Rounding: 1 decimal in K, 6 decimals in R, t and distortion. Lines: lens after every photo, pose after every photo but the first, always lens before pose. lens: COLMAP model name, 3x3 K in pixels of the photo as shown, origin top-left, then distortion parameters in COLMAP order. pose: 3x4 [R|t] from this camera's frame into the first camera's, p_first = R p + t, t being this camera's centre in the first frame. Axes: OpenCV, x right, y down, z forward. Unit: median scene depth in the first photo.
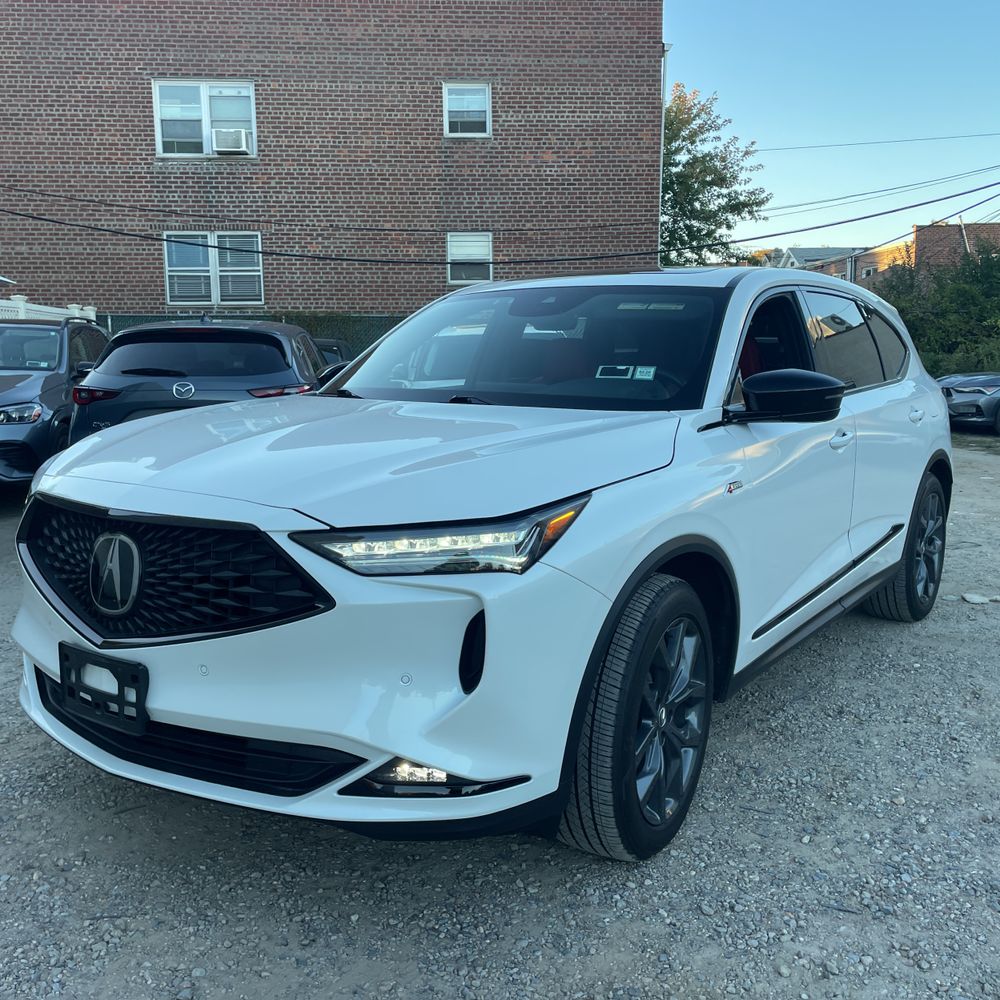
lens RADIAL K [[1004.1, 0, 497.0], [0, 1004.1, 489.6], [0, 0, 1]] dist [0.084542, -0.108111]
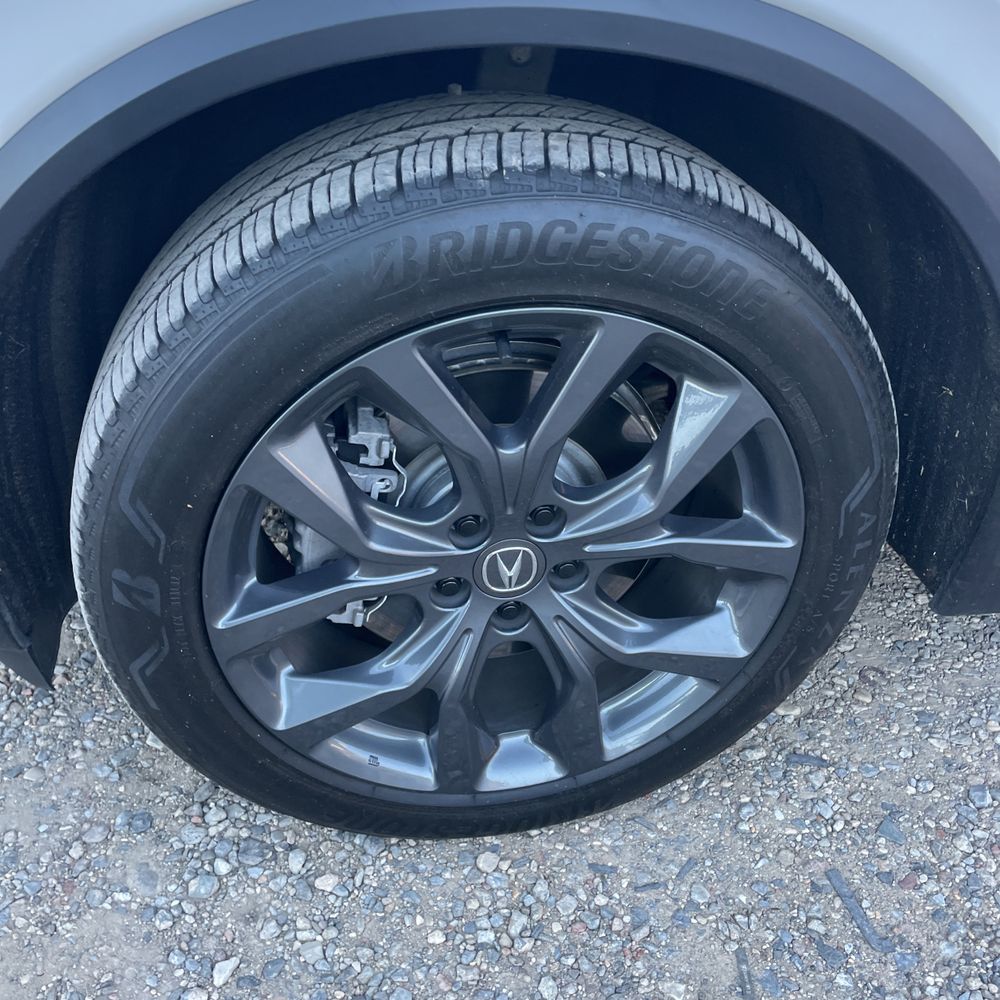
lens RADIAL K [[1004.1, 0, 497.0], [0, 1004.1, 489.6], [0, 0, 1]] dist [0.084542, -0.108111]
pose [[0.646644, 0.422697, -0.634963, 0.052749], [-0.117745, 0.877756, 0.464415, 0.005714], [0.753649, -0.225547, 0.617366, 0.112177]]
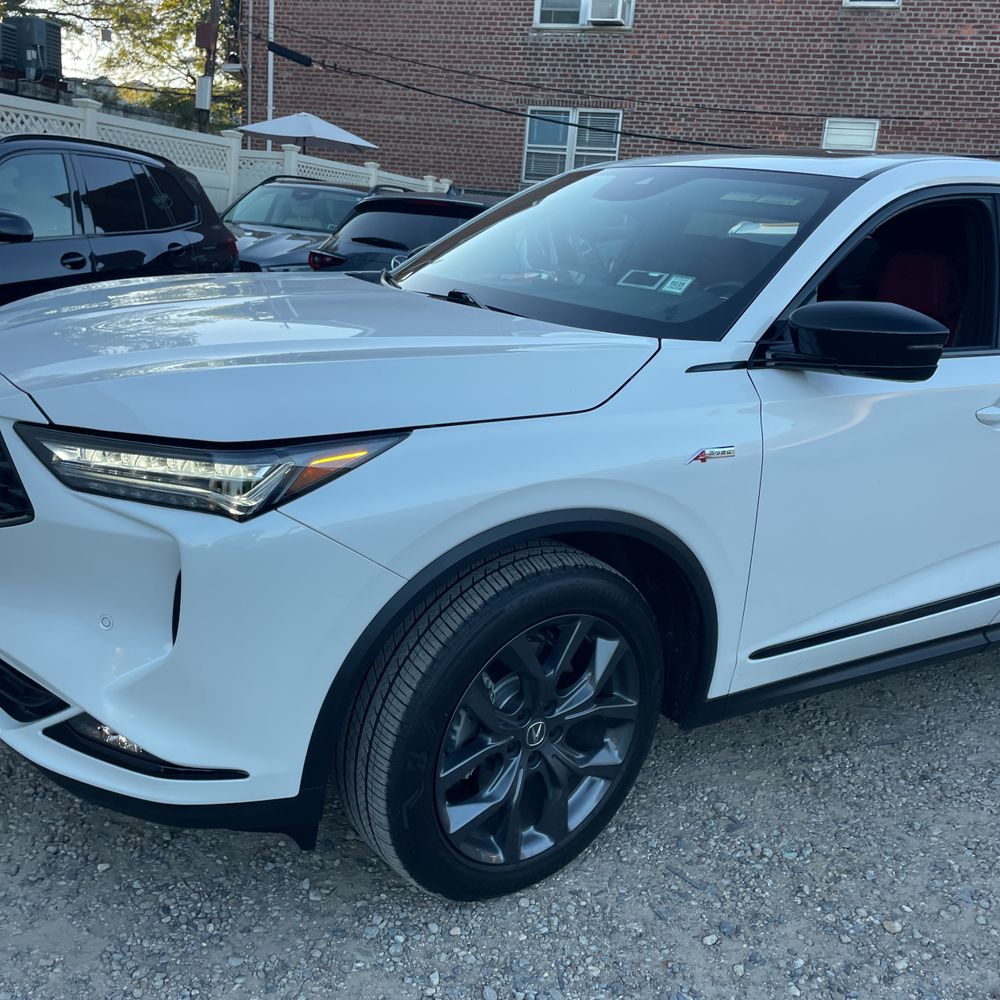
lens RADIAL K [[1004.1, 0, 497.0], [0, 1004.1, 489.6], [0, 0, 1]] dist [0.084542, -0.108111]
pose [[0.921534, 0.174464, -0.346897, 0.052835], [-0.138255, 0.982256, 0.126726, -0.007270], [0.362851, -0.068822, 0.929302, 0.040898]]
